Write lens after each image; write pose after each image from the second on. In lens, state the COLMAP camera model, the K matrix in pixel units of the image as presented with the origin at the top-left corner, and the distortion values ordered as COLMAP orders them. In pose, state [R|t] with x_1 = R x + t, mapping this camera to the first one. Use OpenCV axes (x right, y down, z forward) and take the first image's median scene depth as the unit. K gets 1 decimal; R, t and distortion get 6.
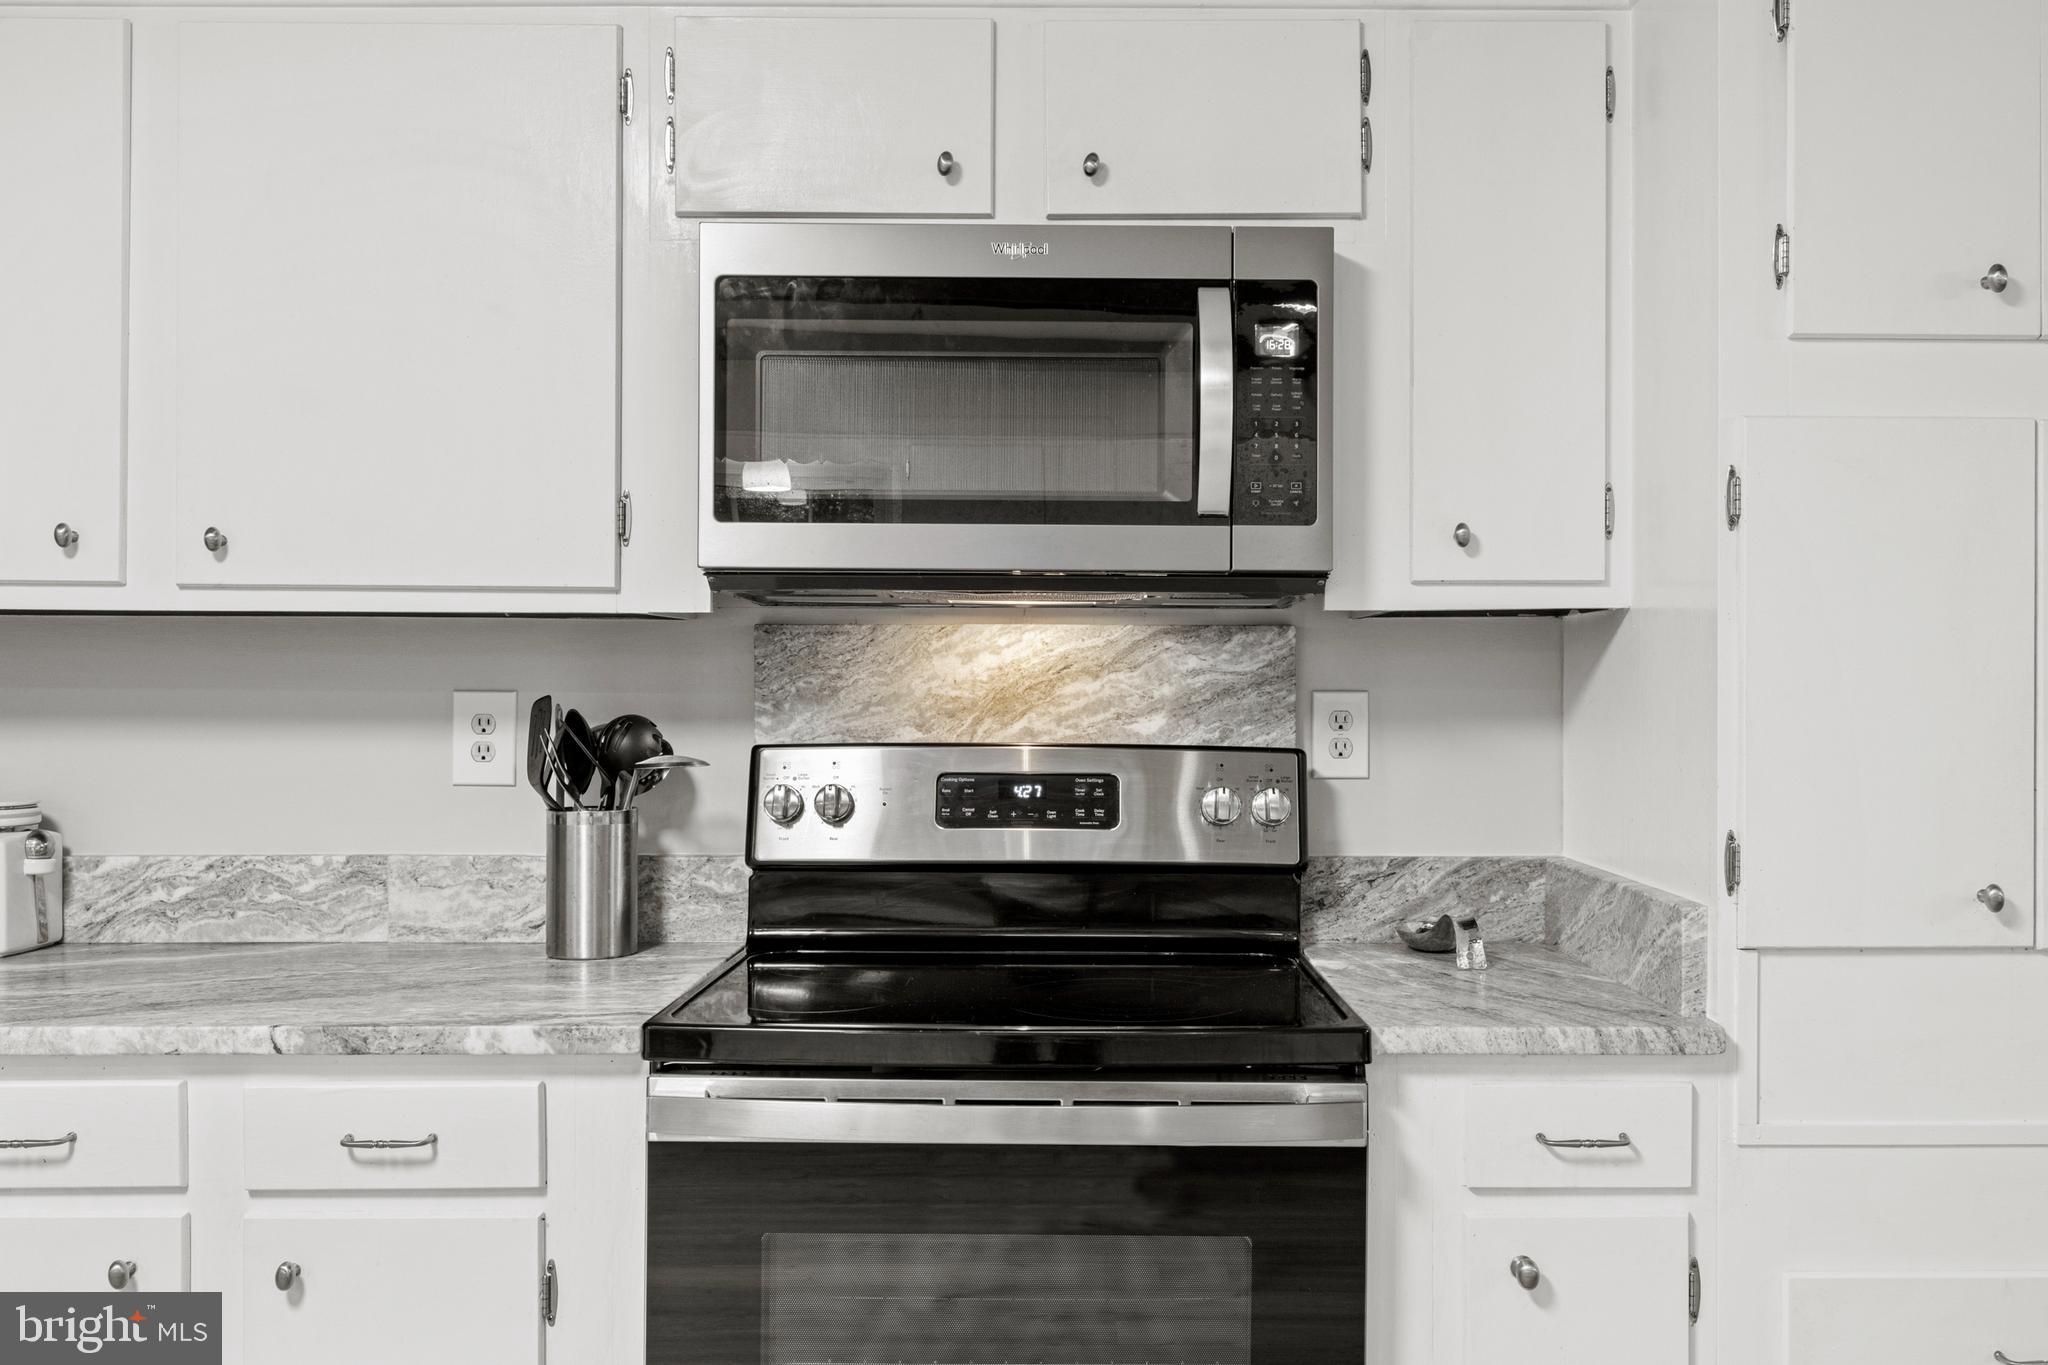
lens RADIAL K [[1787.3, 0, 1023.8], [0, 1787.3, 687.6], [0, 0, 1]] dist [-0.020127, -0.009490]
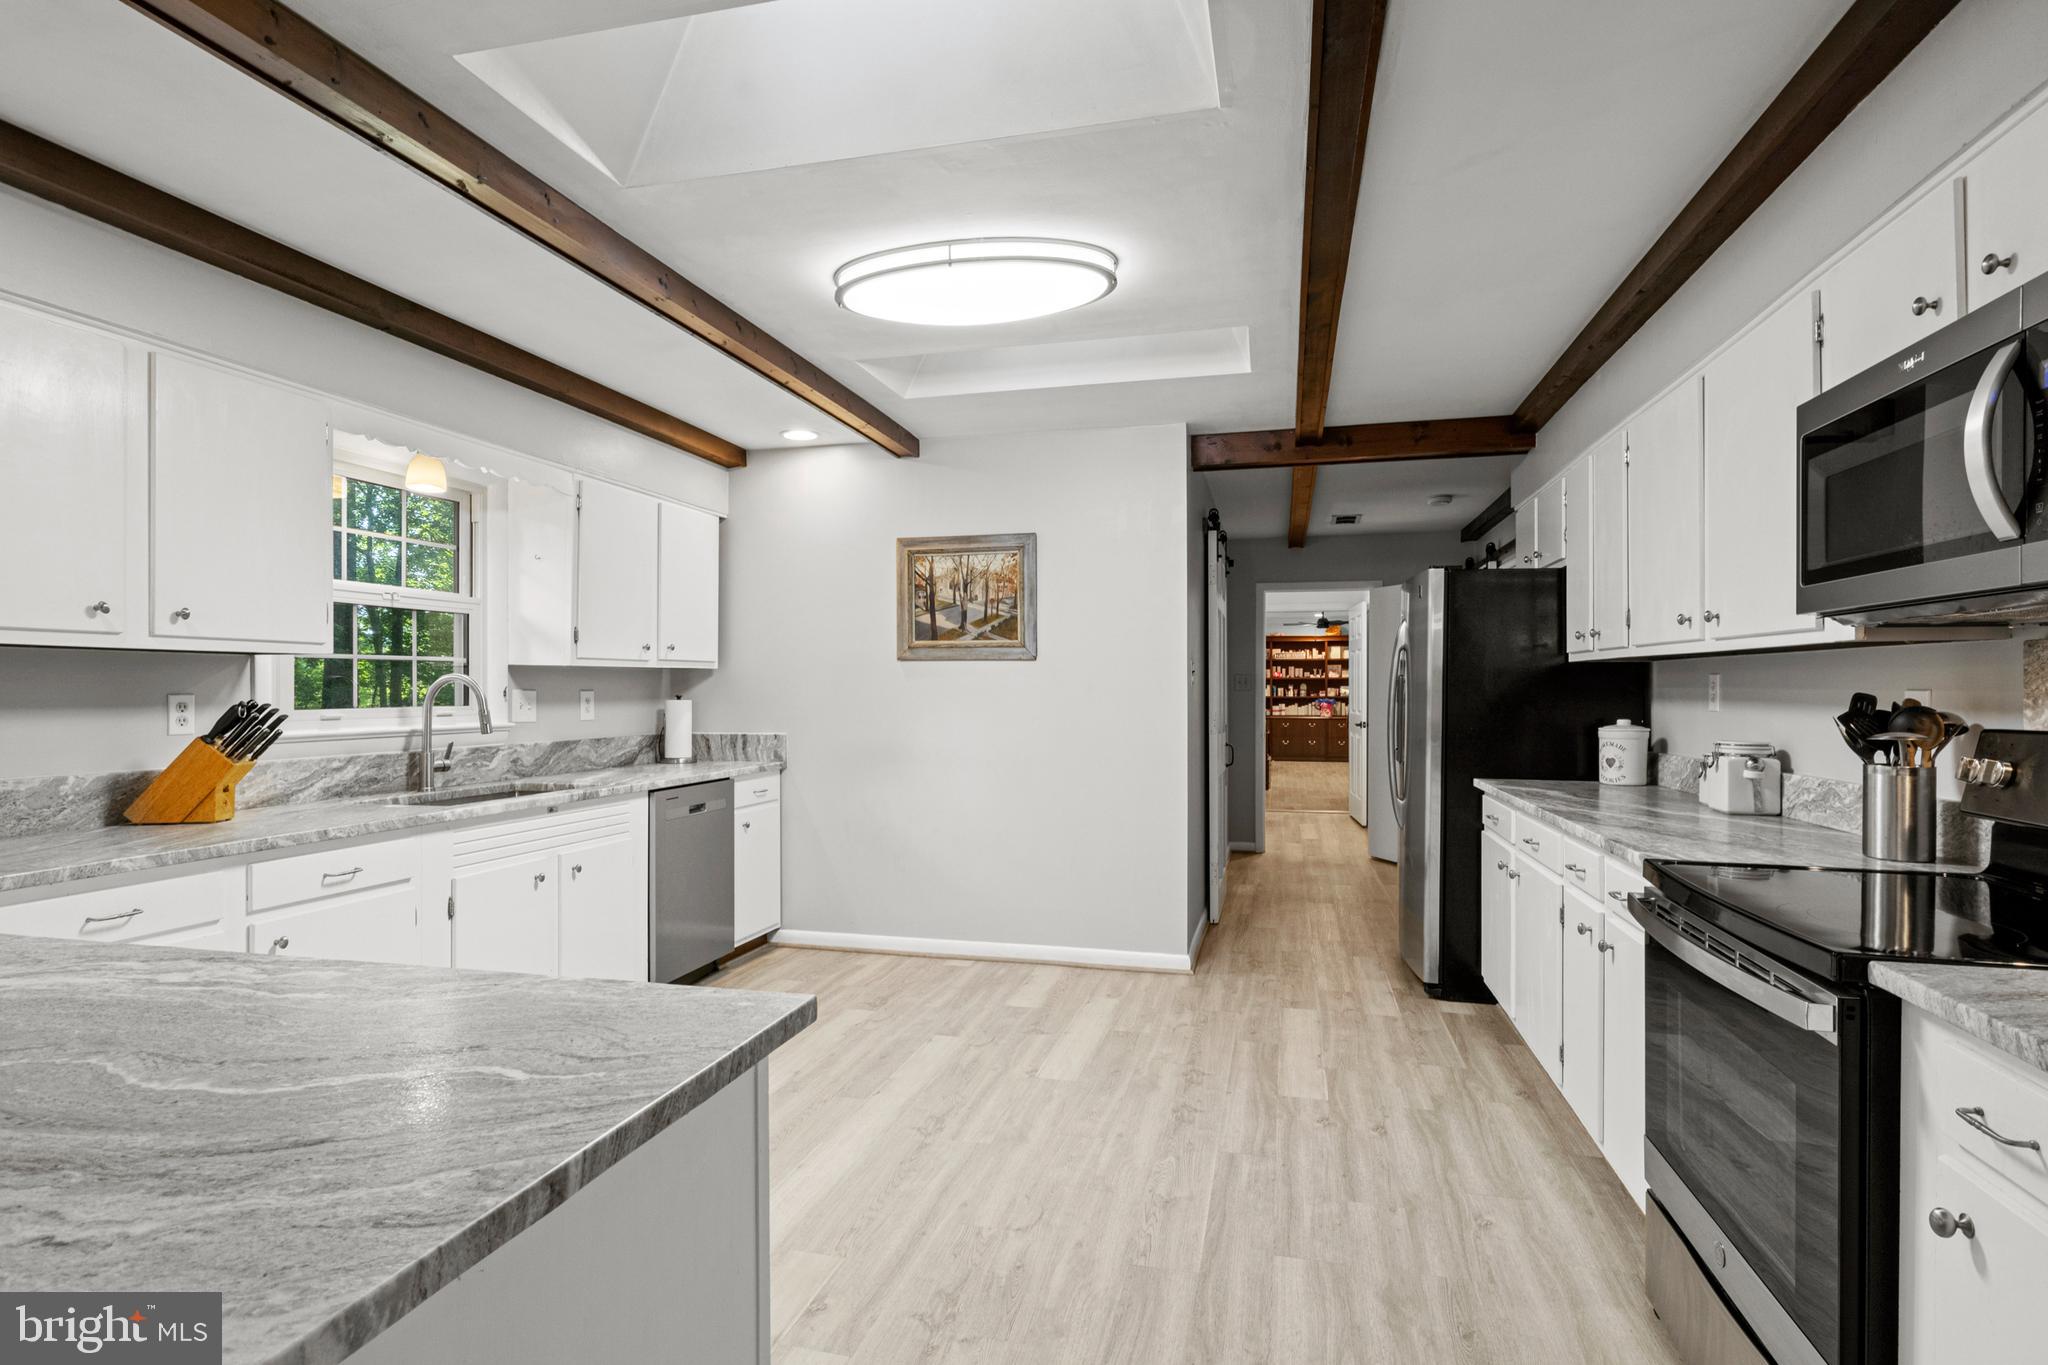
lens RADIAL K [[1030.4, 0, 1028.4], [0, 1030.4, 691.0], [0, 0, 1]] dist [0.000344, -0.001243]
pose [[-0.256611, 0.002472, -0.966511, 0.827304], [-0.004199, 0.999984, 0.003673, 0.002955], [0.966506, 0.005001, -0.256597, 0.498878]]
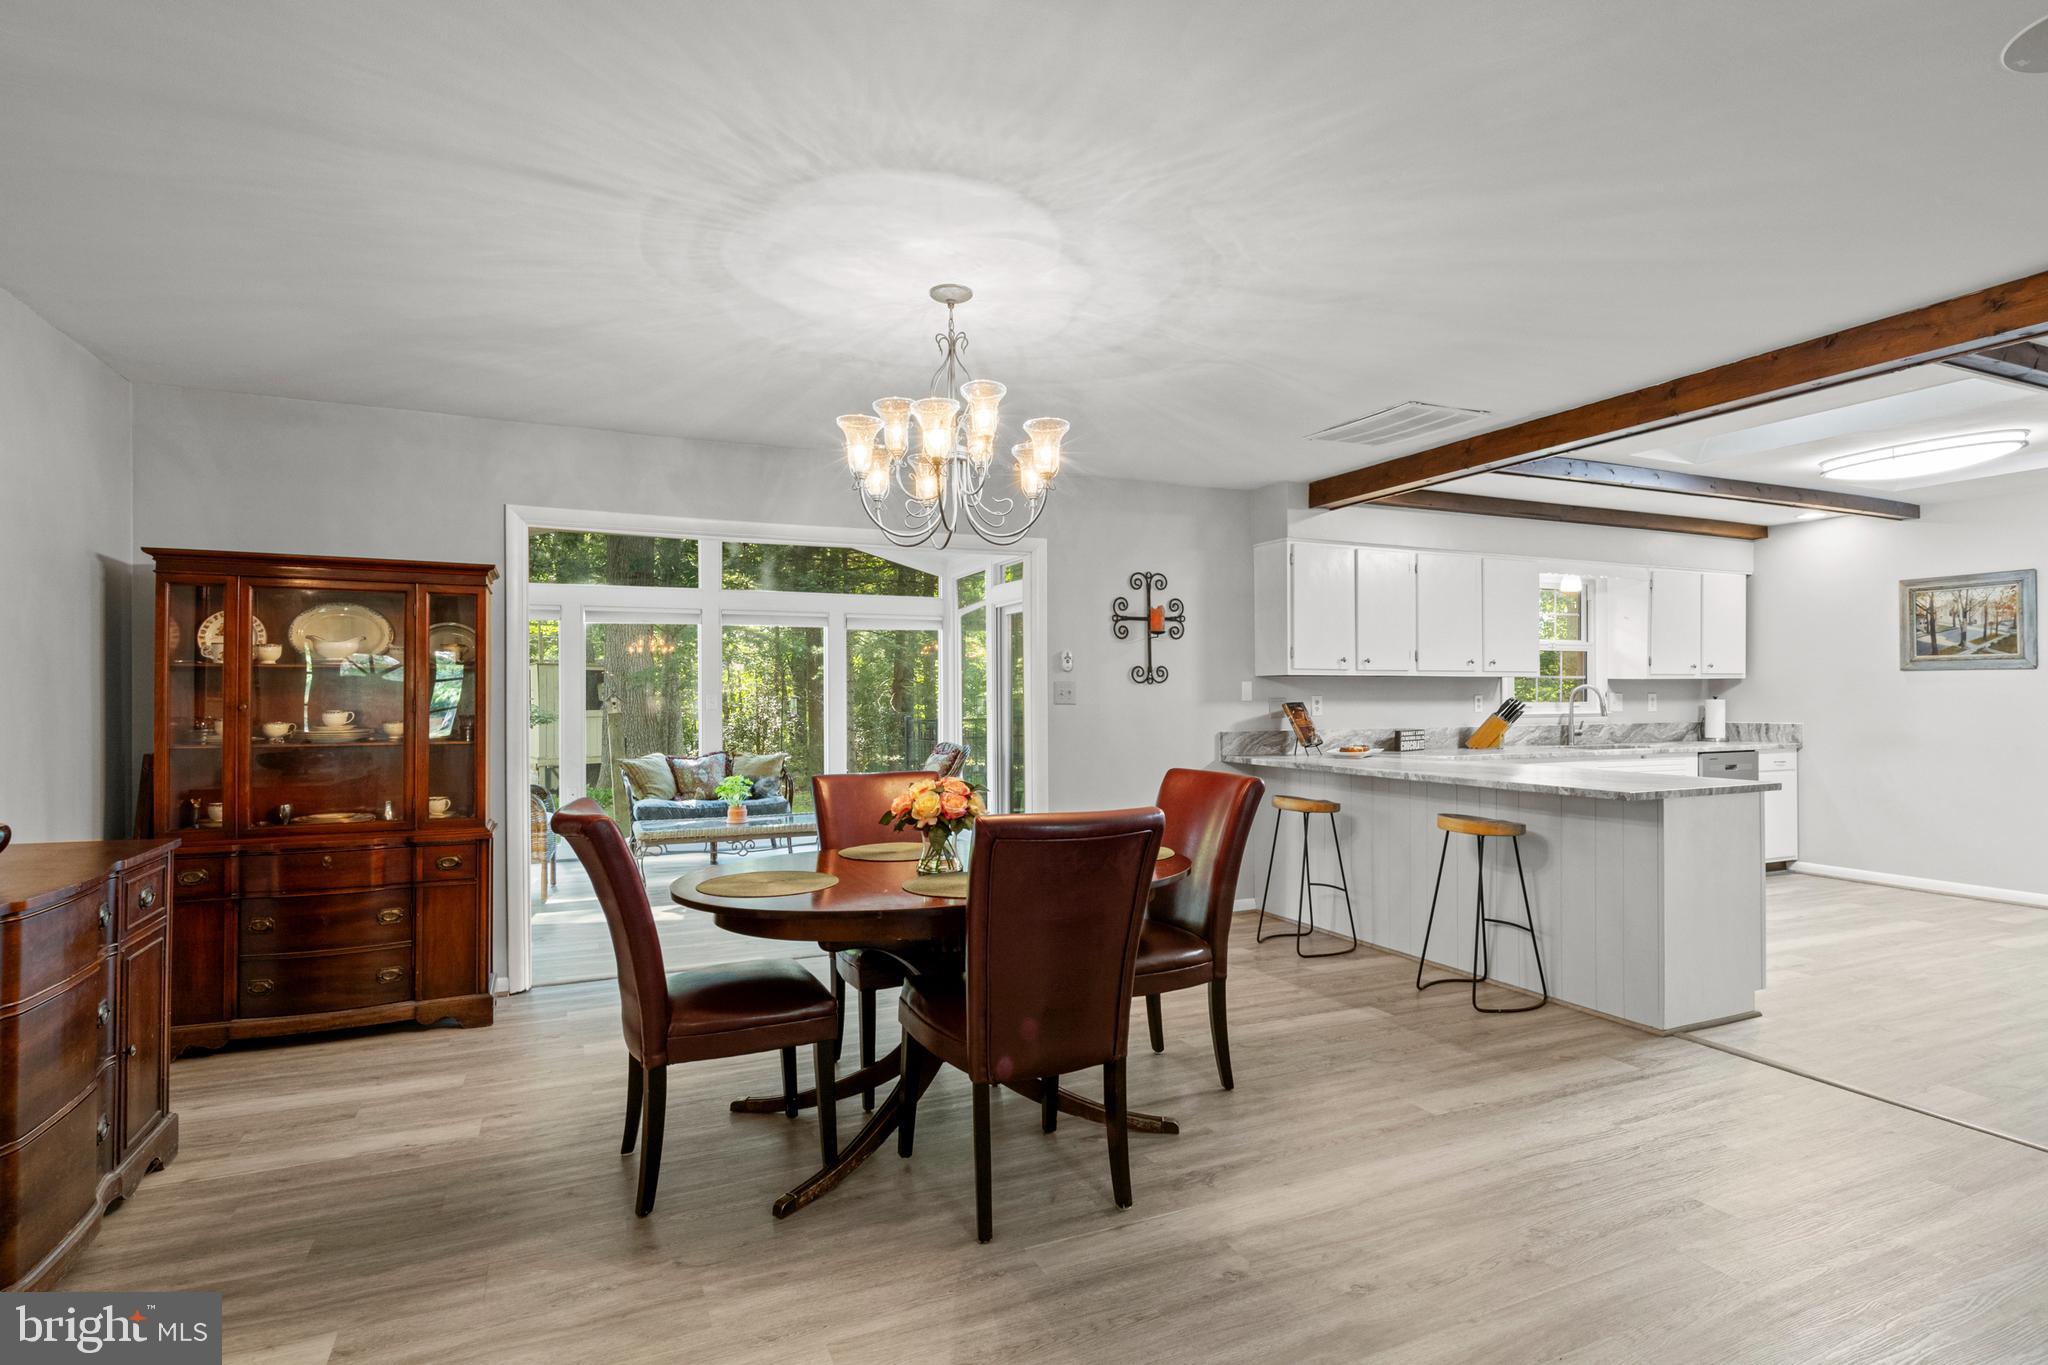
lens RADIAL K [[1030.4, 0, 1028.5], [0, 1030.4, 690.6], [0, 0, 1]] dist [0.000344, -0.001243]
pose [[-0.915892, 0.000898, -0.401424, 1.568387], [0.001116, 0.999999, -0.000309, 0.002837], [0.401423, -0.000731, -0.915892, 0.949477]]
